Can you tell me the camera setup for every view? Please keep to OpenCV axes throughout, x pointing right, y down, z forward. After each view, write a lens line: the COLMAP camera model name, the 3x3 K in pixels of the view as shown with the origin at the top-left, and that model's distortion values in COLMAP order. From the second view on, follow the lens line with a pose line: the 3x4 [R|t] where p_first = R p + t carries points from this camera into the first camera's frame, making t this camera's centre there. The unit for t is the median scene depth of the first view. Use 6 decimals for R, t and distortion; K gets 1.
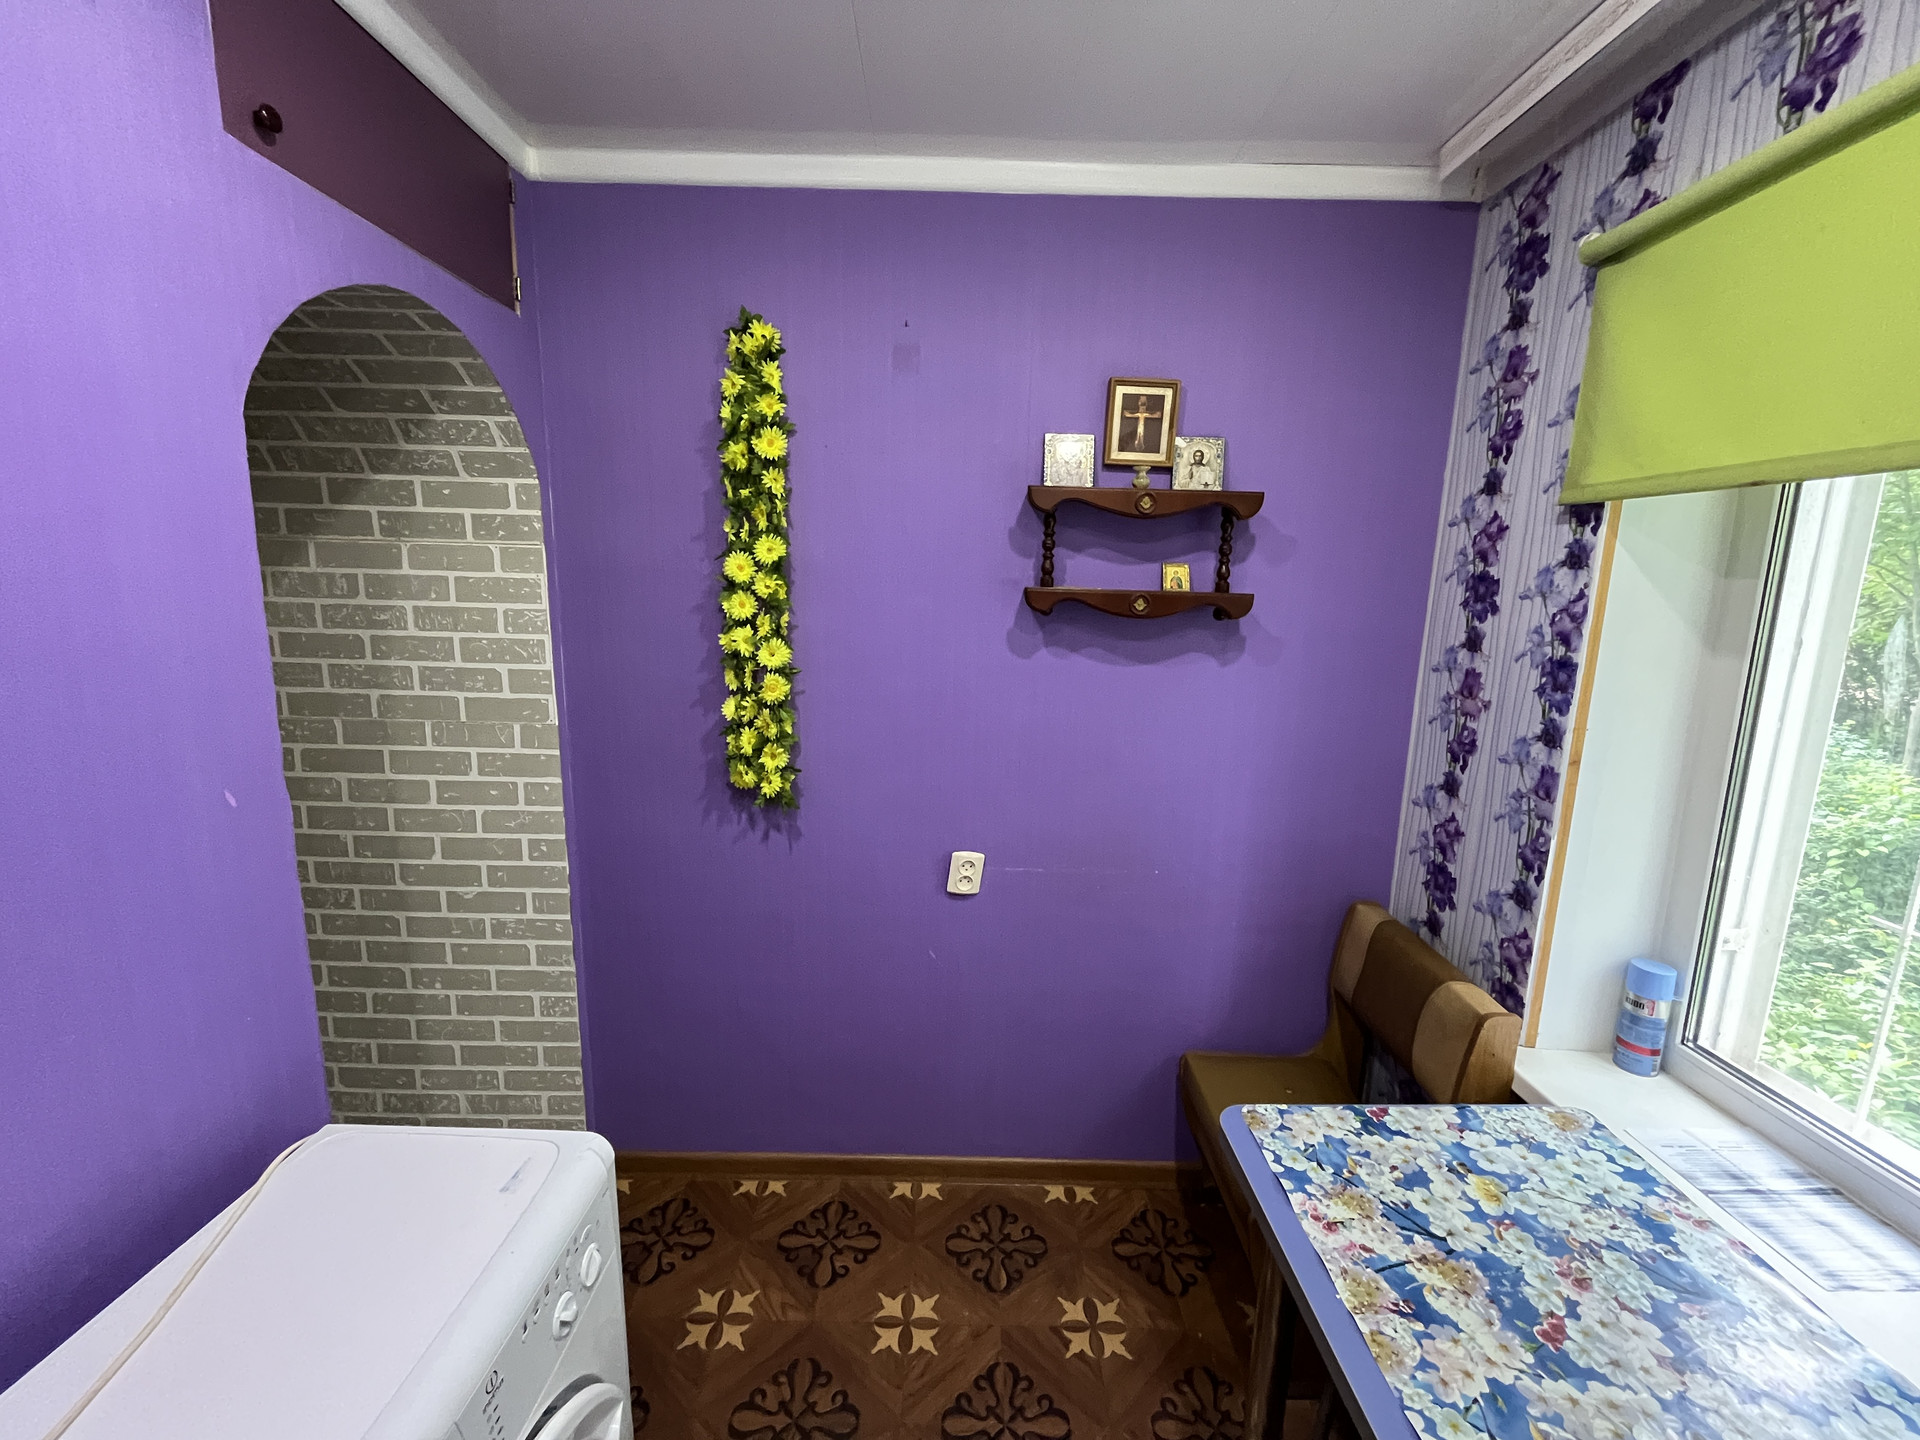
lens RADIAL K [[780.9, 0, 962.5], [0, 780.9, 716.1], [0, 0, 1]] dist [-0.003712, 0.000158]
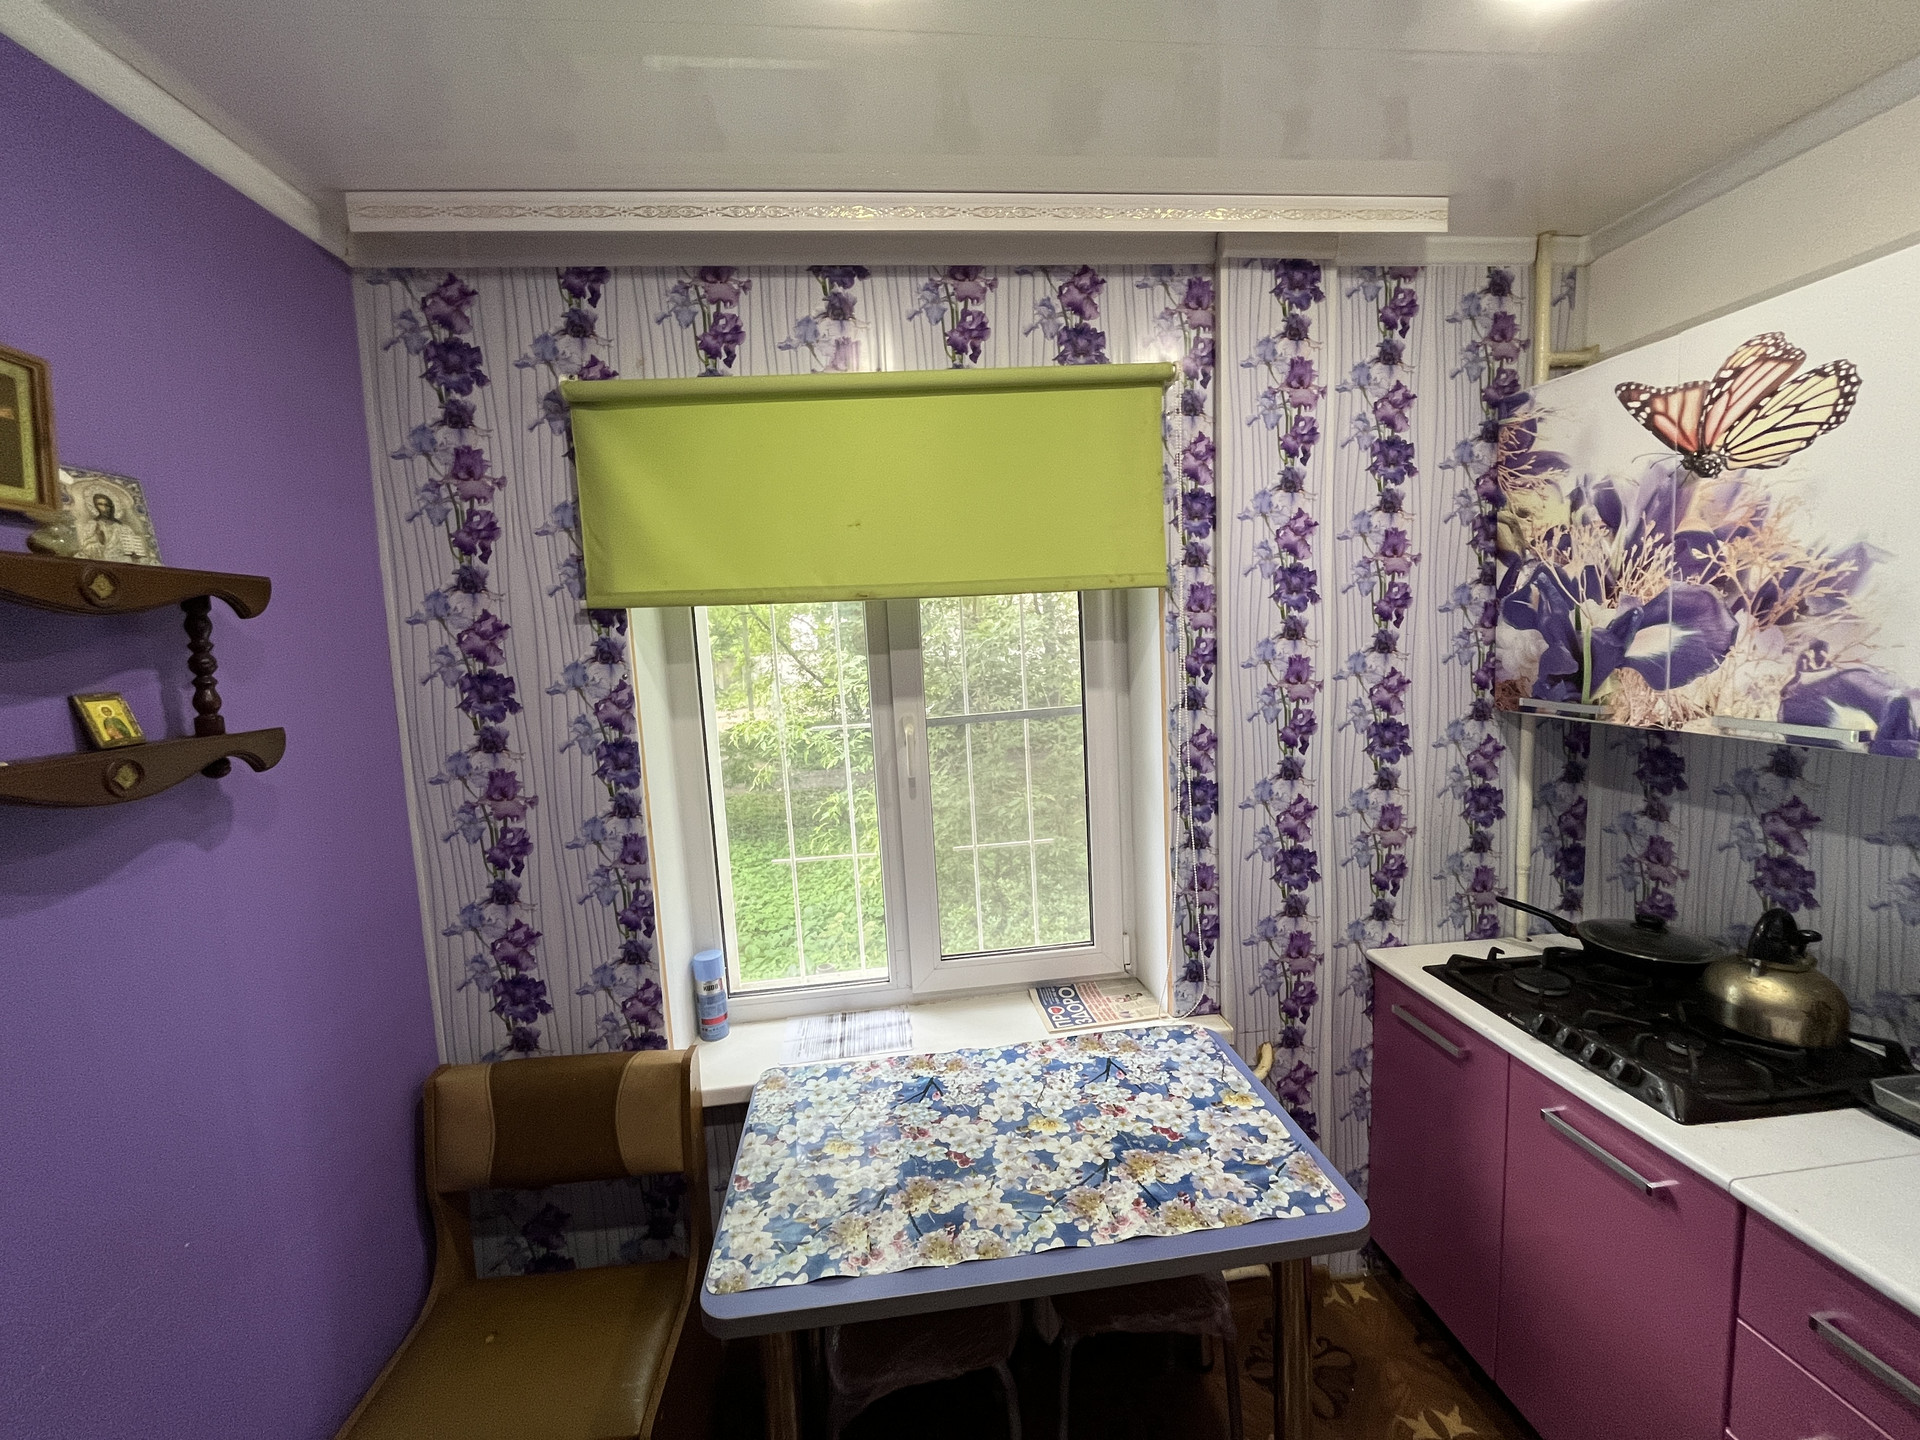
lens RADIAL K [[780.9, 0, 965.5], [0, 780.9, 717.3], [0, 0, 1]] dist [-0.003712, 0.000158]
pose [[-0.097136, -0.126871, 0.987152, -0.373131], [0.214032, 0.965973, 0.145210, -0.151781], [-0.971985, 0.225387, -0.066676, 0.530988]]
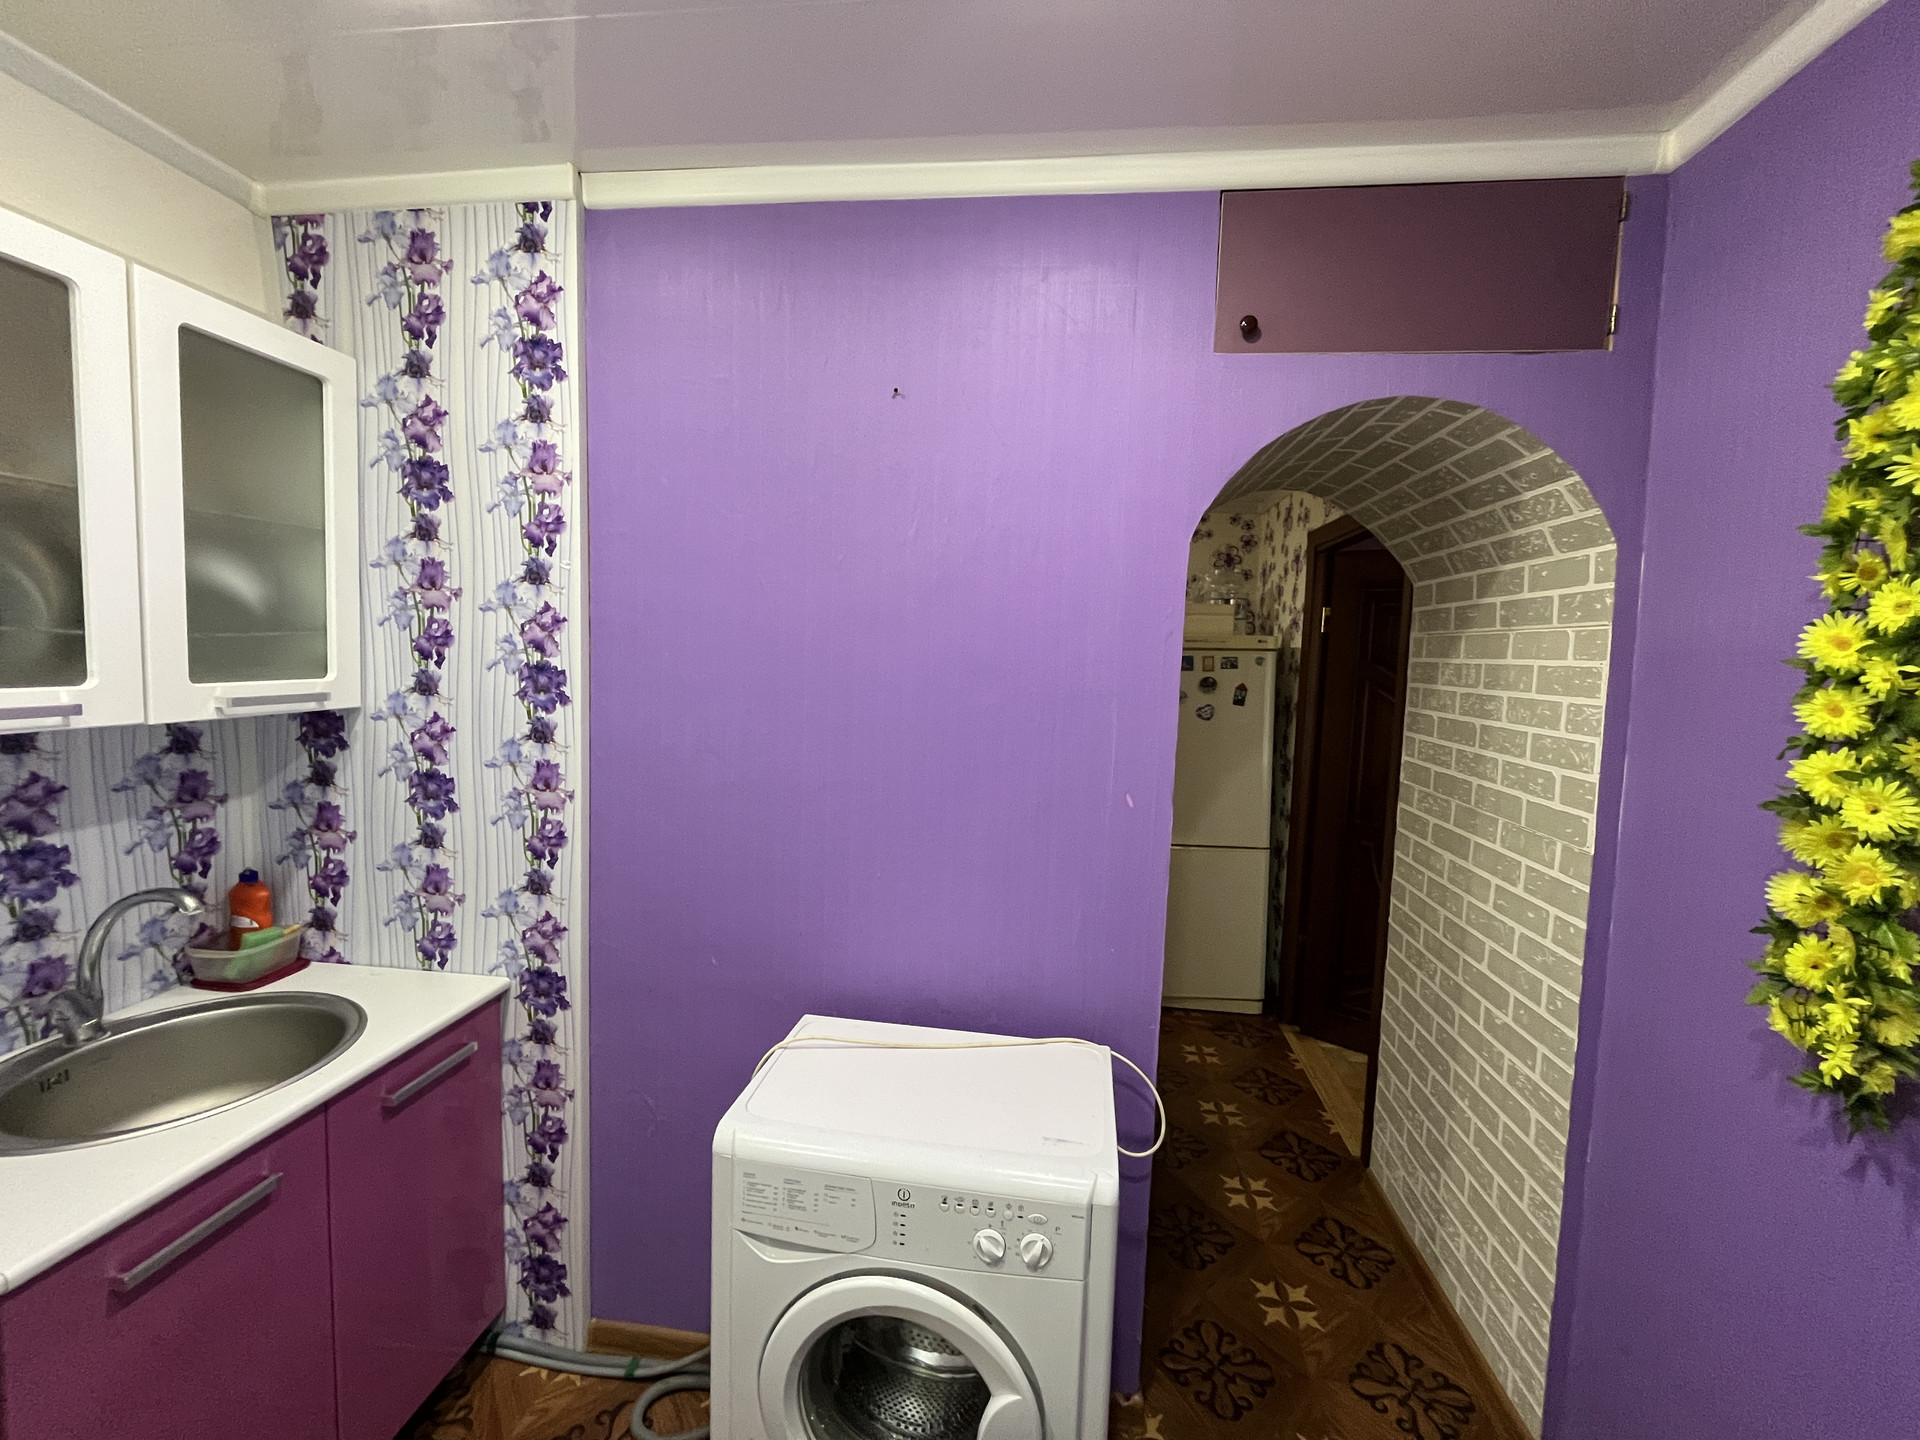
lens RADIAL K [[780.9, 0, 963.6], [0, 780.9, 718.8], [0, 0, 1]] dist [-0.003712, 0.000158]
pose [[-0.128859, 0.055364, -0.990116, 0.379104], [-0.198962, 0.976695, 0.080508, -0.069499], [0.971499, 0.207370, -0.114841, 0.546858]]
